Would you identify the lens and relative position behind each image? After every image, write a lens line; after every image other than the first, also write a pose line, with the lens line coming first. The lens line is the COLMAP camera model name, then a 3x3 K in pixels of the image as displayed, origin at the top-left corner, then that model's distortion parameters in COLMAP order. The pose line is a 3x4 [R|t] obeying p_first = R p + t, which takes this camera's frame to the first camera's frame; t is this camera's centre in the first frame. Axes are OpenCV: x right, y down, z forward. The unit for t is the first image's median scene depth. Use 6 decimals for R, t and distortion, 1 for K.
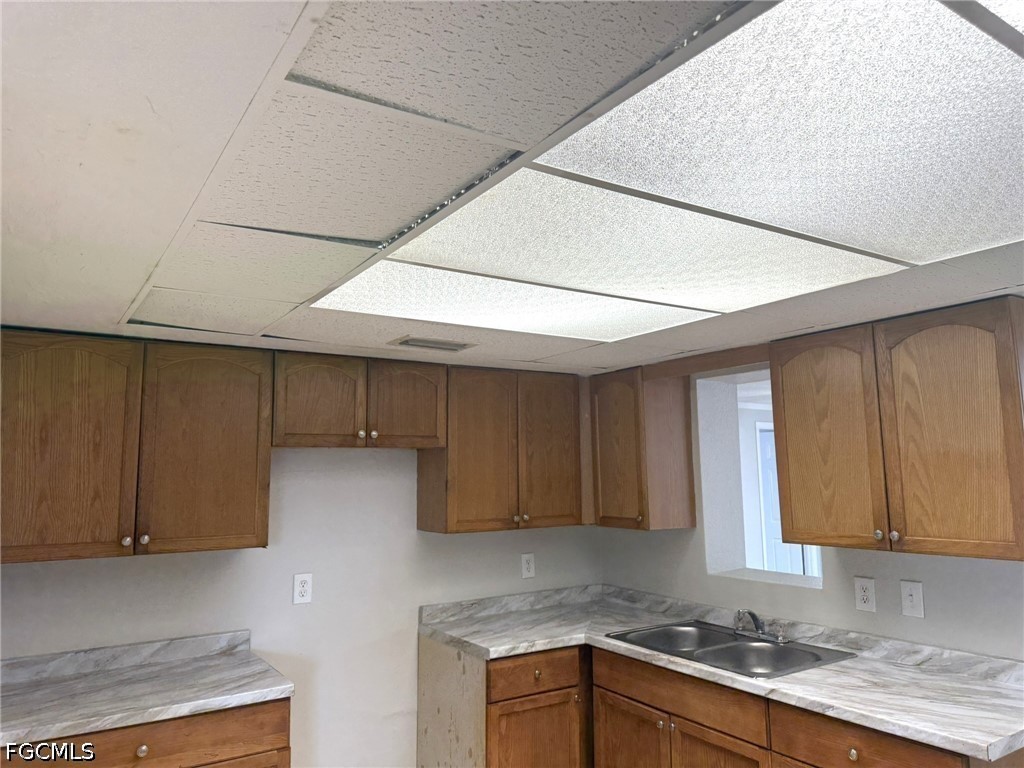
lens RADIAL K [[709.2, 0, 512.0], [0, 709.2, 384.0], [0, 0, 1]] dist [0.071129, -0.055000]
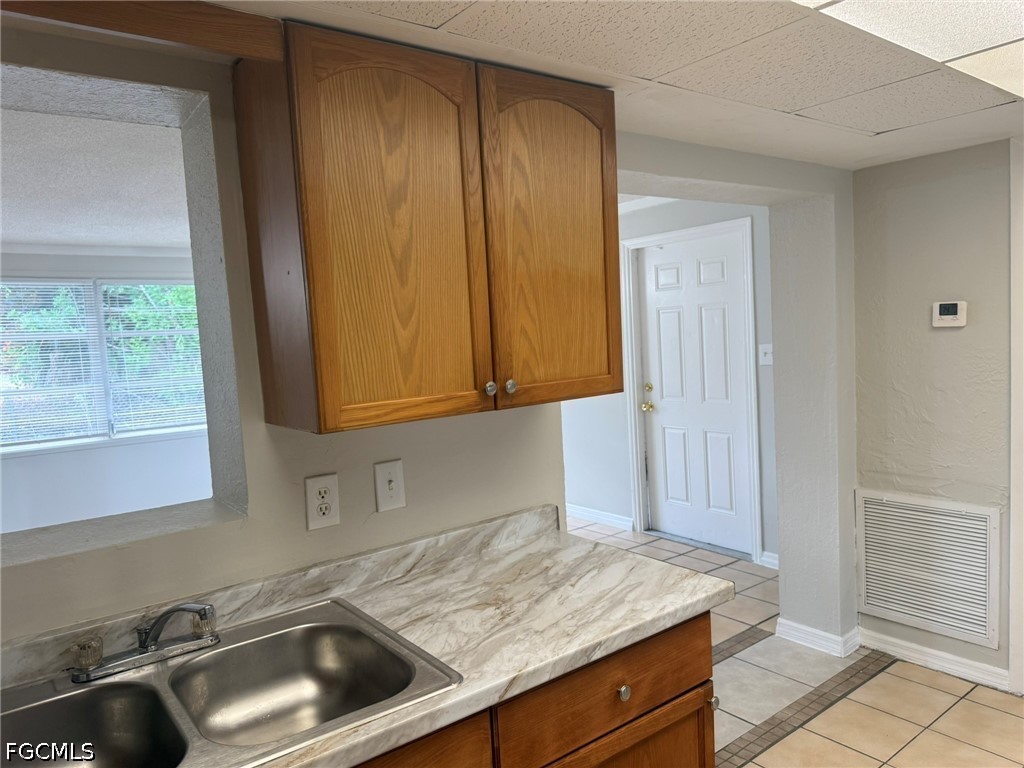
lens RADIAL K [[719.8, 0, 517.1], [0, 719.8, 389.2], [0, 0, 1]] dist [0.083706, -0.099042]
pose [[-0.081015, -0.057853, 0.995033, -0.167424], [-0.074698, 0.995859, 0.051819, 0.173713], [-0.993910, -0.070128, -0.085001, 1.038260]]
